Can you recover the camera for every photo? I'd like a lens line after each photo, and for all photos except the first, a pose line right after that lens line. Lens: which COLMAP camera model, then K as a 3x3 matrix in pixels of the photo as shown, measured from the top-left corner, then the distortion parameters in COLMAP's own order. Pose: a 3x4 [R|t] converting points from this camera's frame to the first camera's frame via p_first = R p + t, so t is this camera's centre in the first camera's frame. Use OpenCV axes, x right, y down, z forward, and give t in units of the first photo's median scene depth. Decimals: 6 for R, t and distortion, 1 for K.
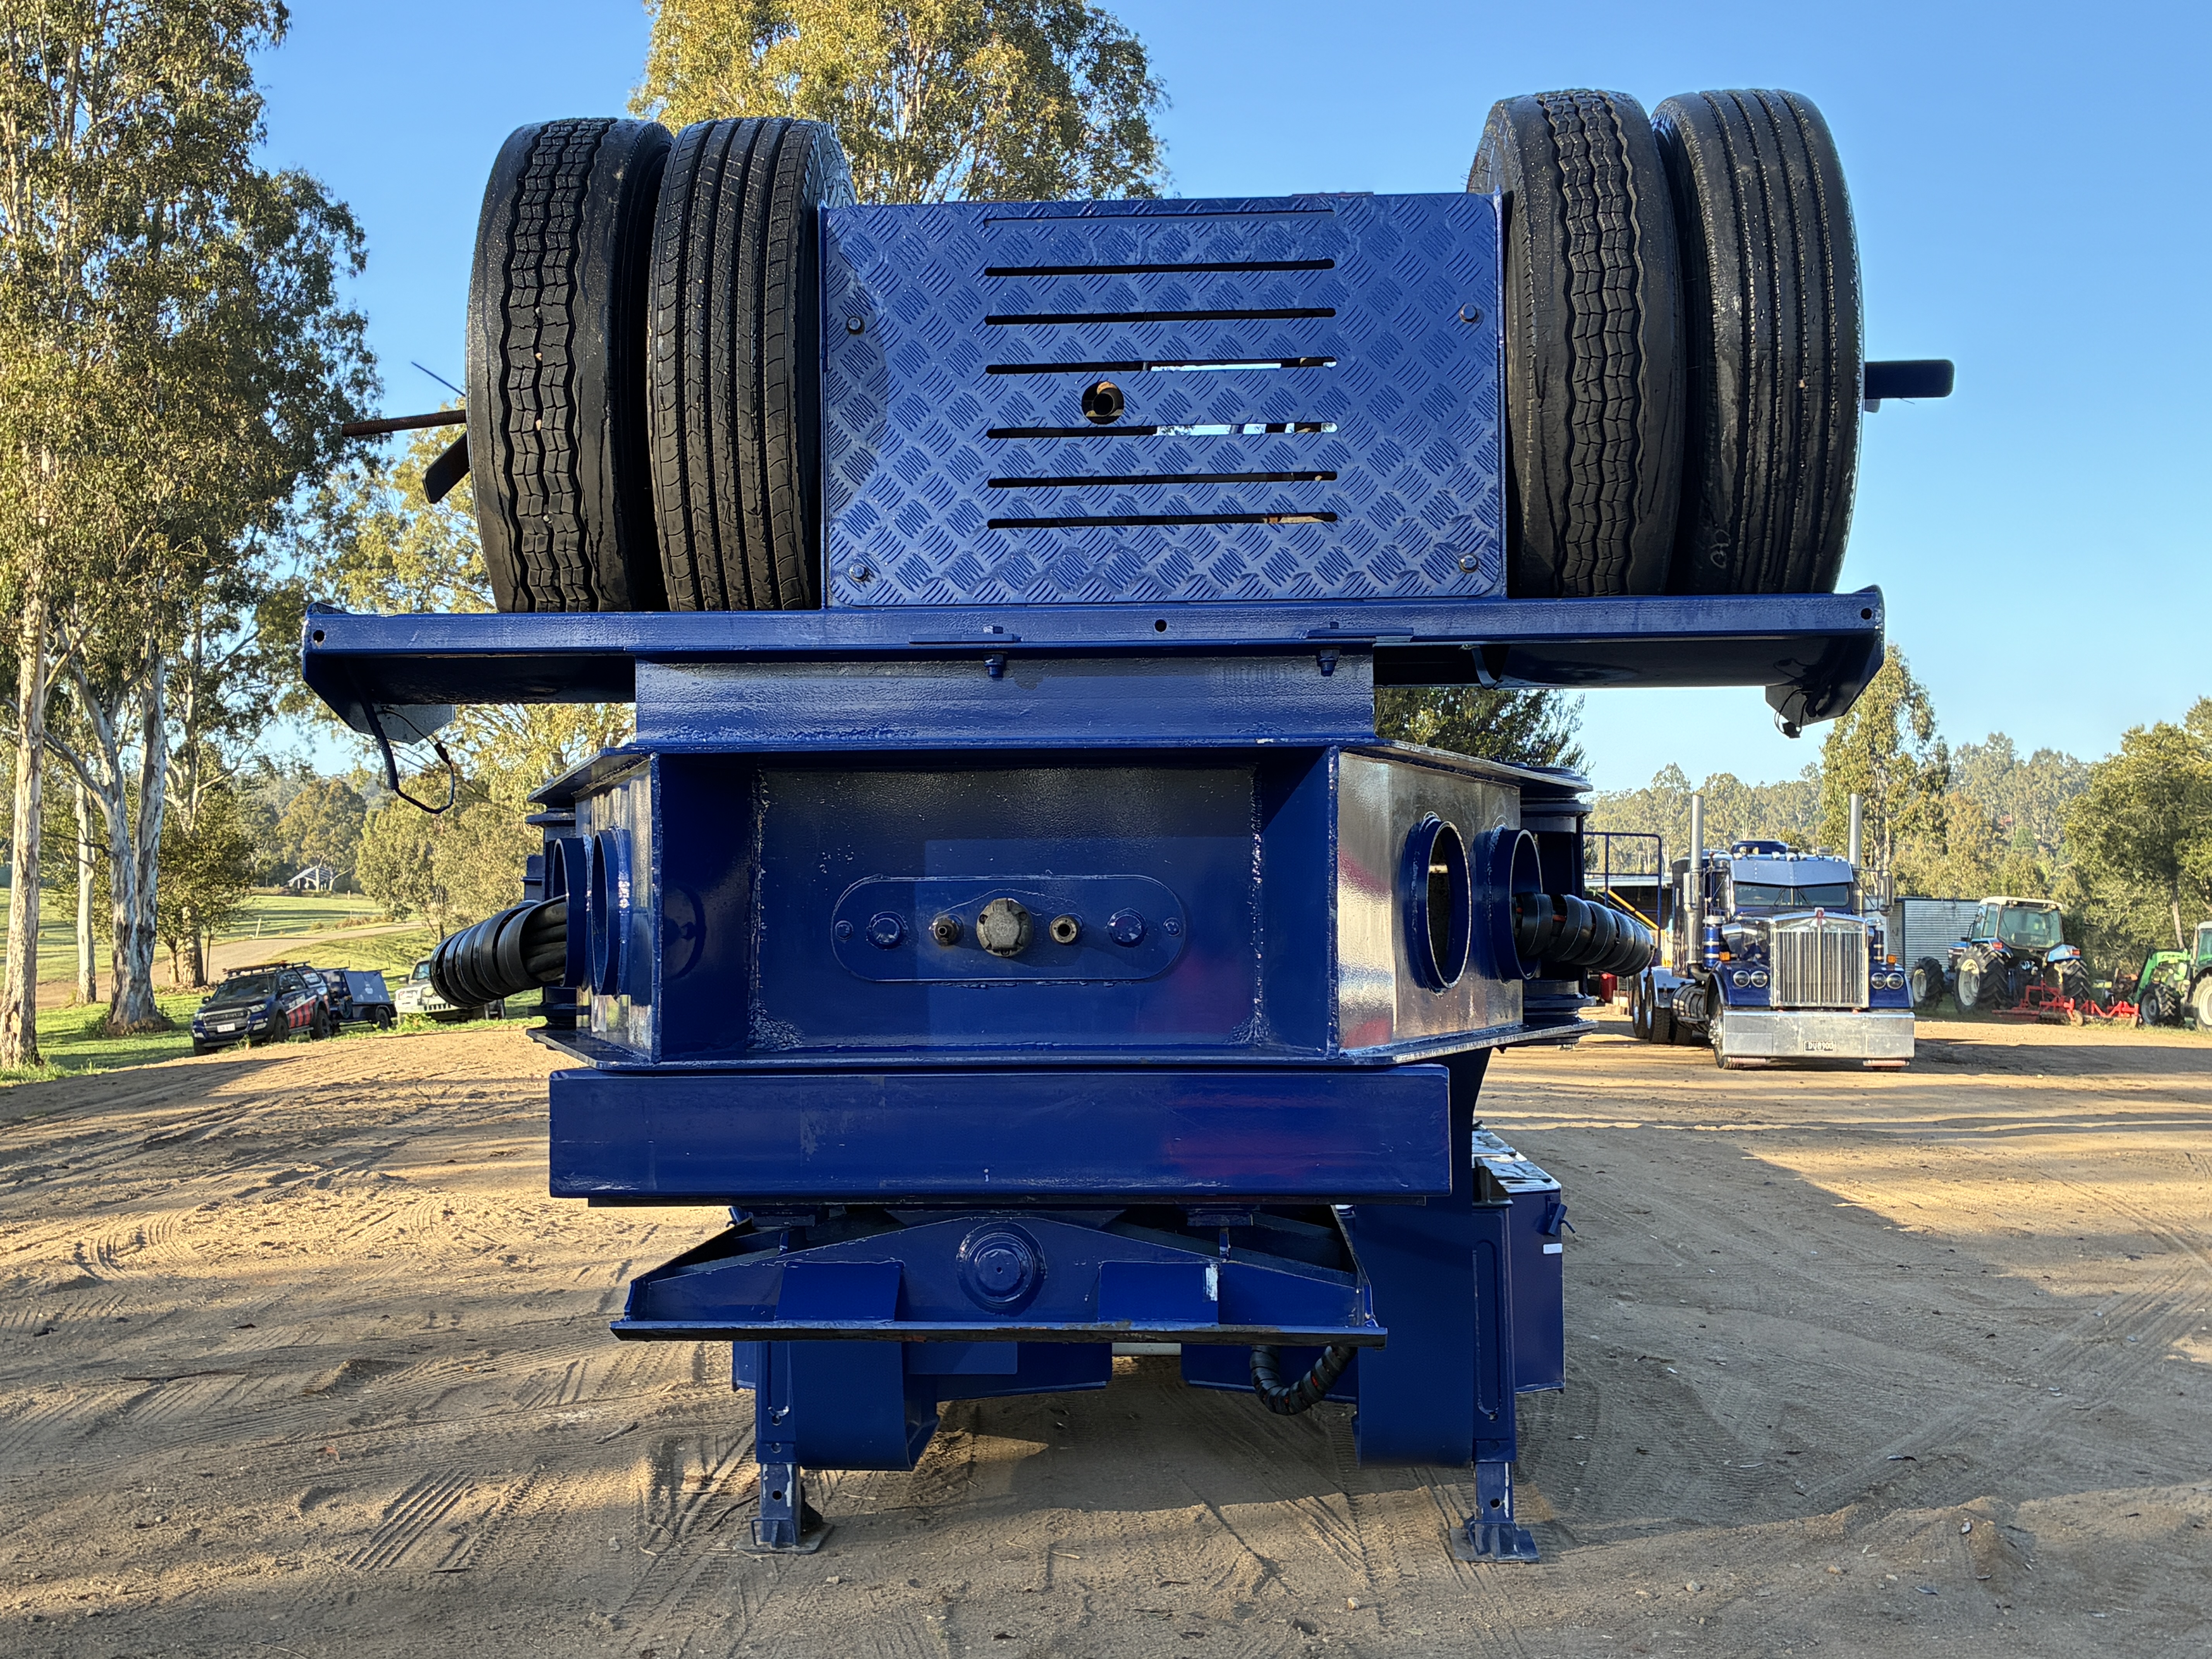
lens RADIAL K [[2654.8, 0, 1019.0], [0, 2654.8, 873.5], [0, 0, 1]] dist [-0.022501, -0.024647]
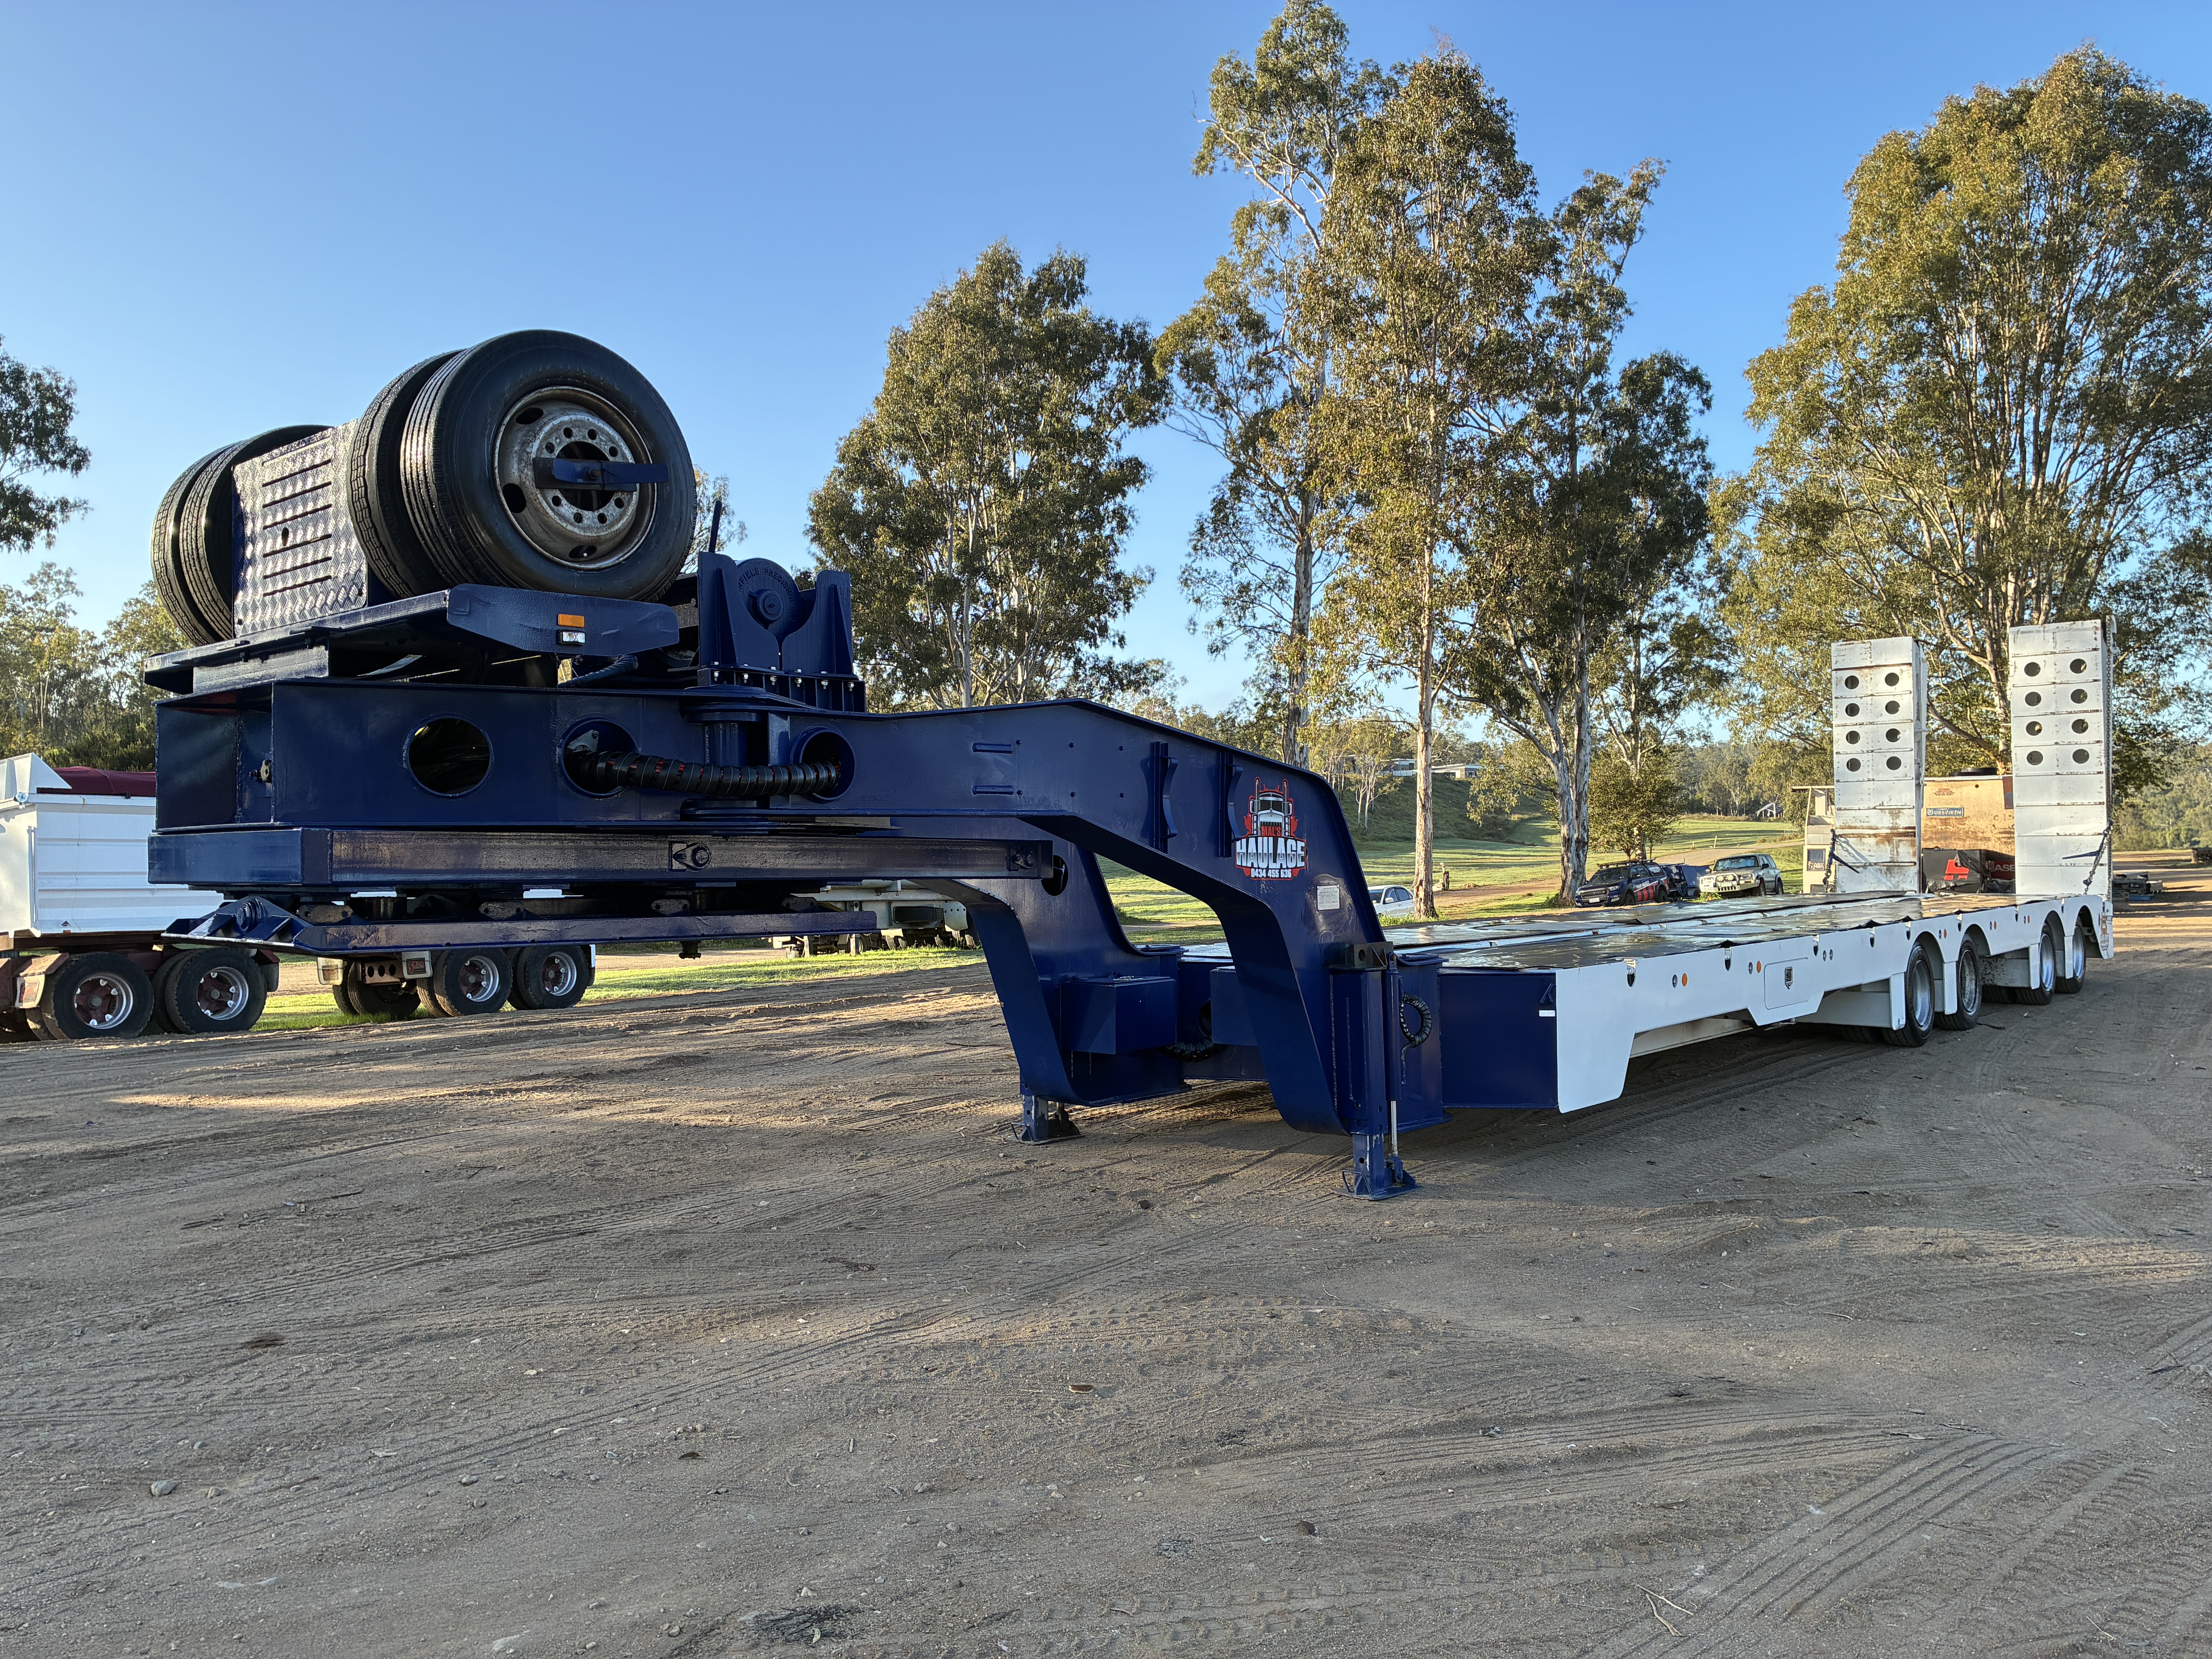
lens RADIAL K [[1704.6, 0, 1133.9], [0, 1704.6, 832.9], [0, 0, 1]] dist [0.049255, -0.084241]
pose [[0.749862, -0.010656, -0.661508, 0.158076], [0.016447, 0.999862, 0.002538, 0.009206], [0.661389, -0.012783, 0.749934, 0.034322]]
